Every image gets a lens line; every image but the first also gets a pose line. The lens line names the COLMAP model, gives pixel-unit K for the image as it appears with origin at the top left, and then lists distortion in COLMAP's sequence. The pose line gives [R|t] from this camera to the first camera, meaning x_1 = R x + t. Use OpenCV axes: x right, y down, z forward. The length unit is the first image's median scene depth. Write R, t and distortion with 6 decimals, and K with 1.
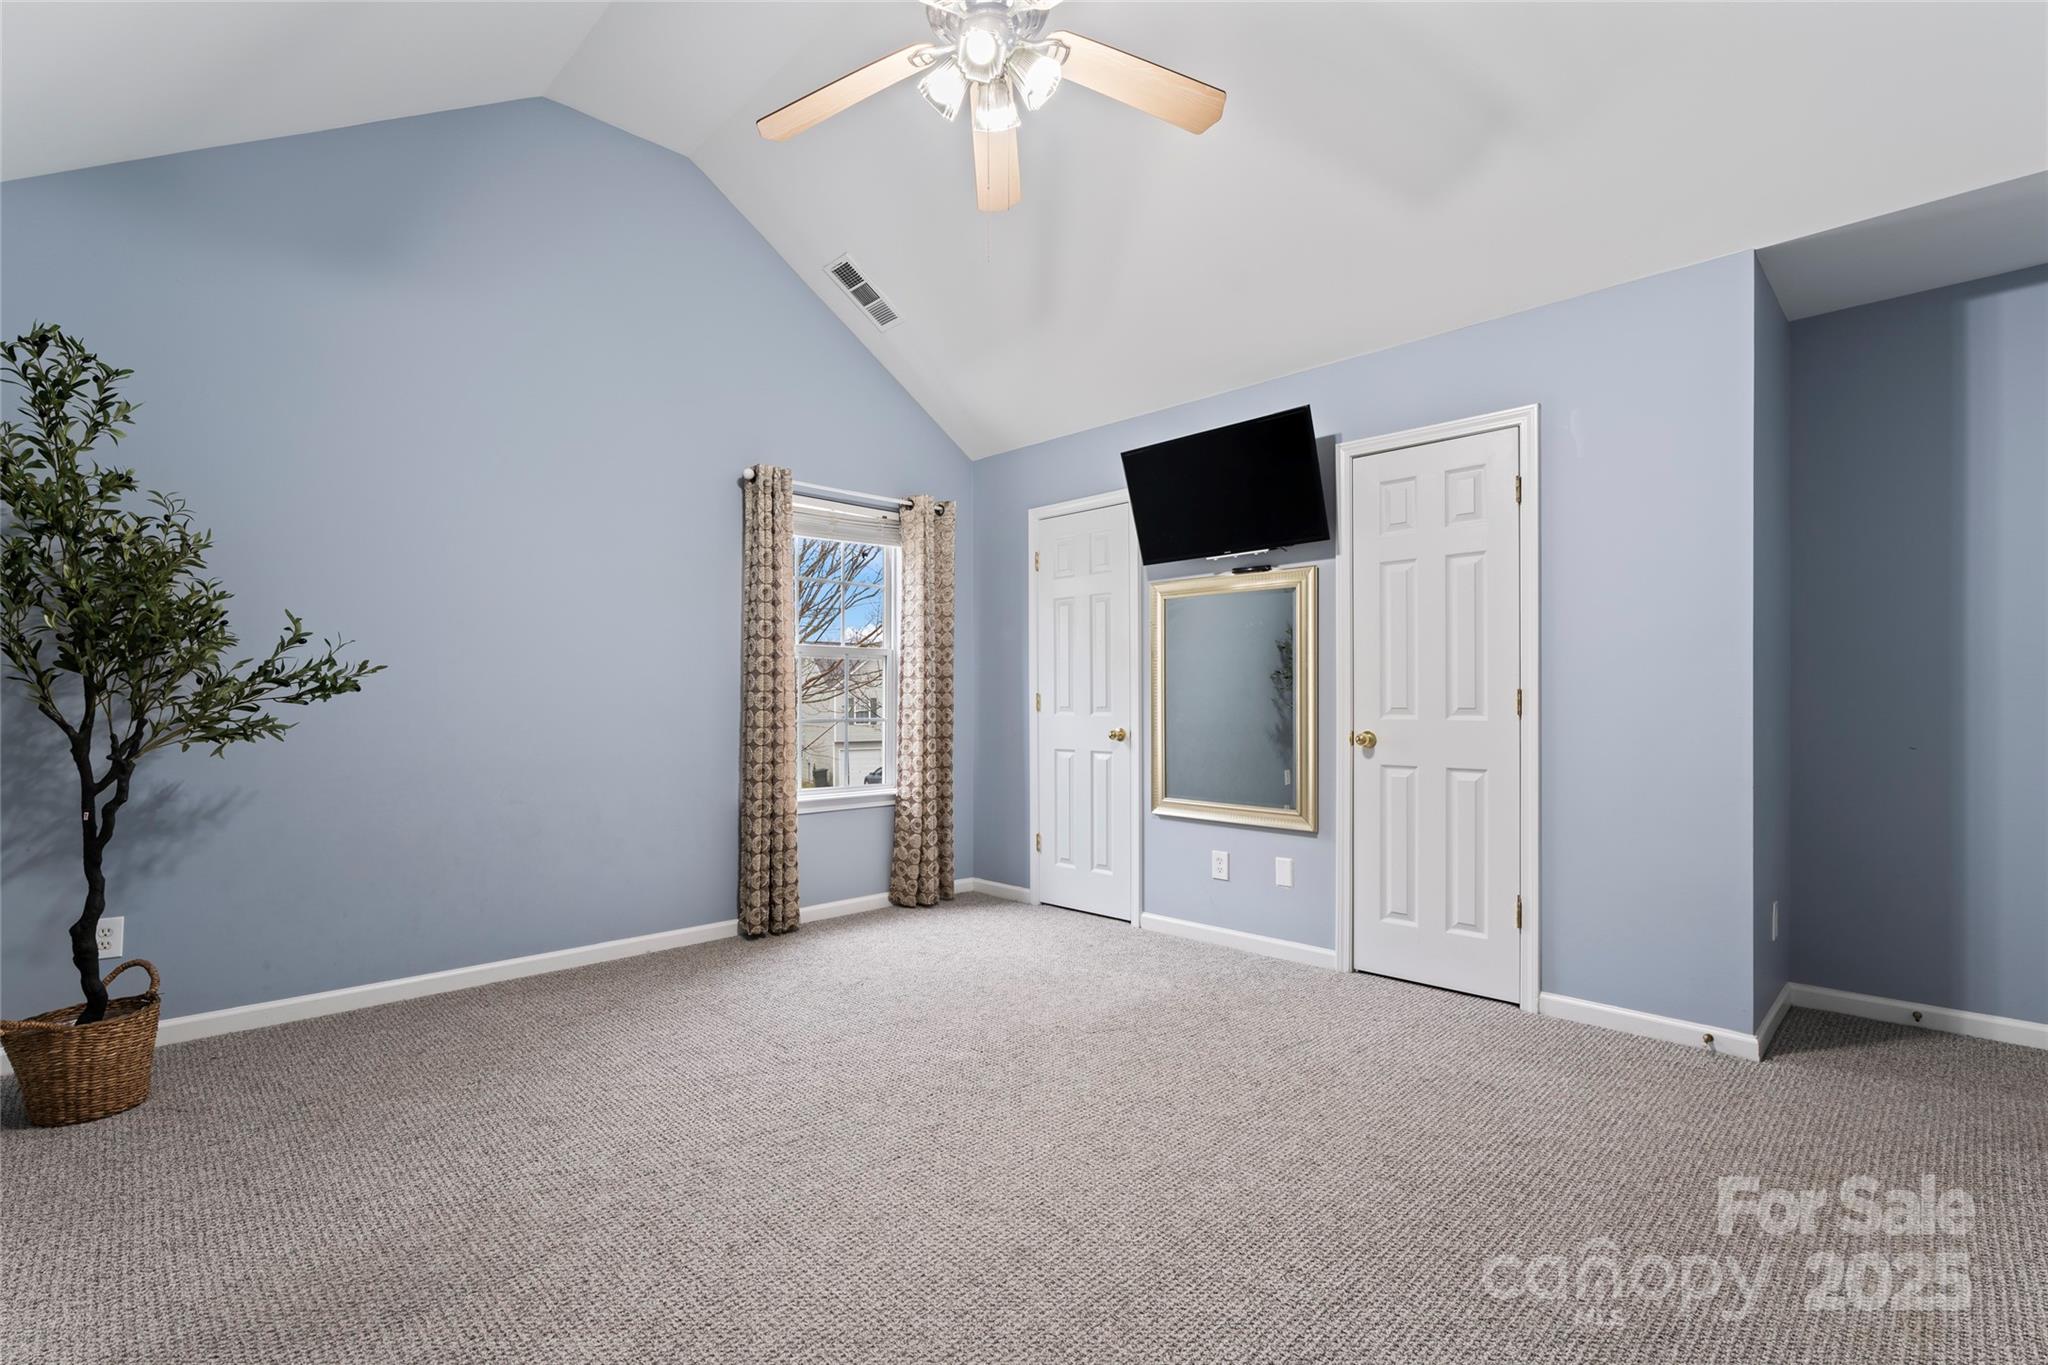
lens RADIAL K [[936.9, 0, 1023.6], [0, 936.9, 696.3], [0, 0, 1]] dist [-0.001190, -0.000215]
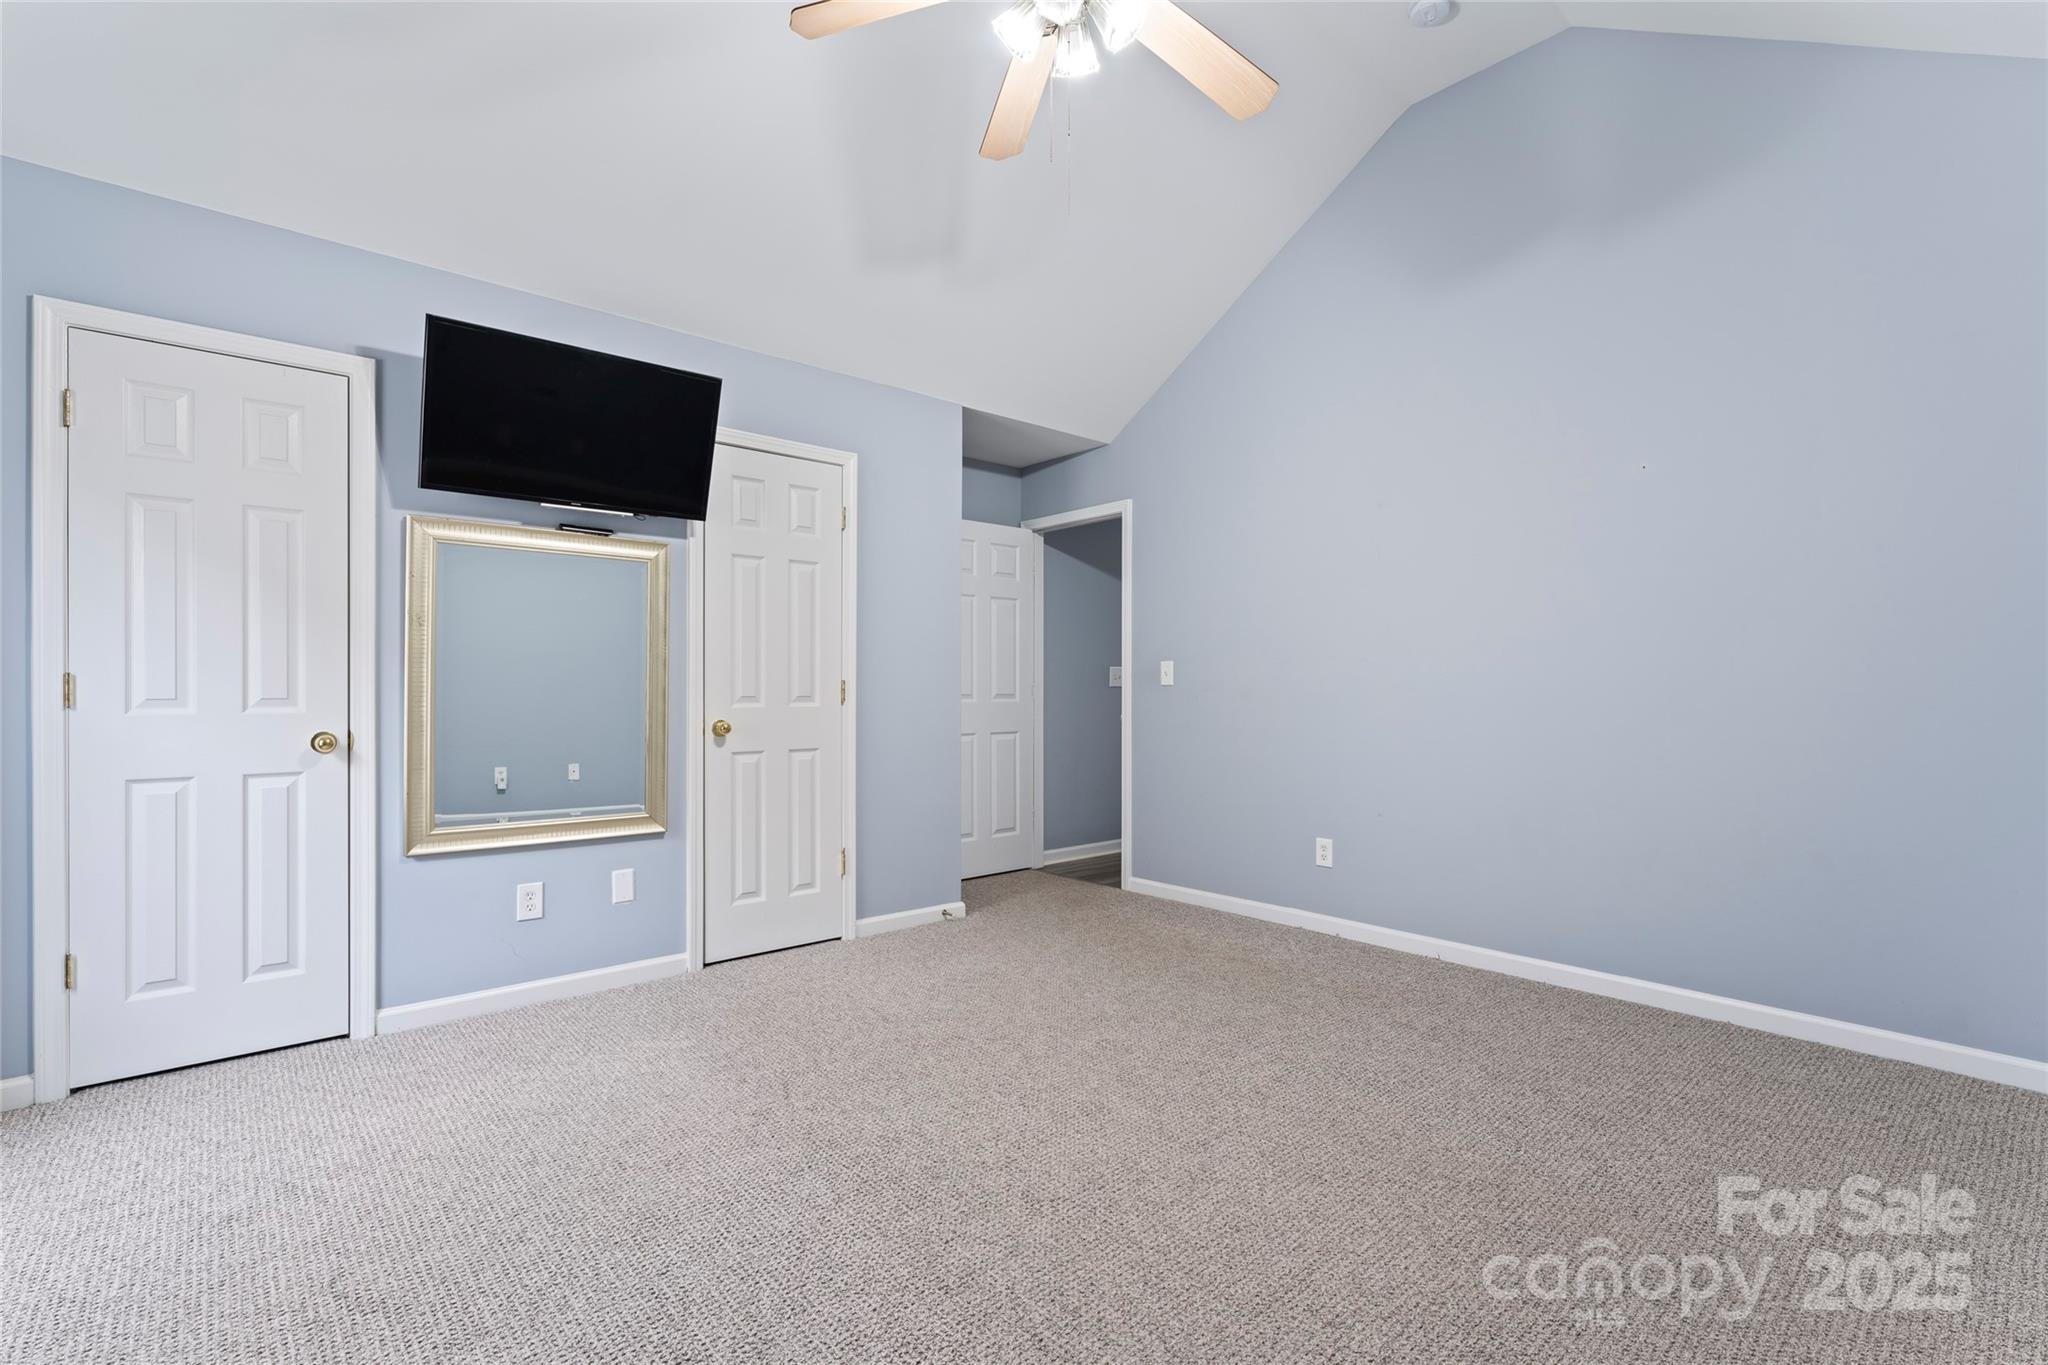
lens RADIAL K [[921.1, 0, 1024.0], [0, 921.1, 682.5], [0, 0, 1]] dist [0.000847, 0.000183]
pose [[0.059635, 0.010551, 0.998164, -0.581890], [-0.005956, 0.999930, -0.010214, 0.005271], [-0.998202, -0.005336, 0.059694, 0.604536]]
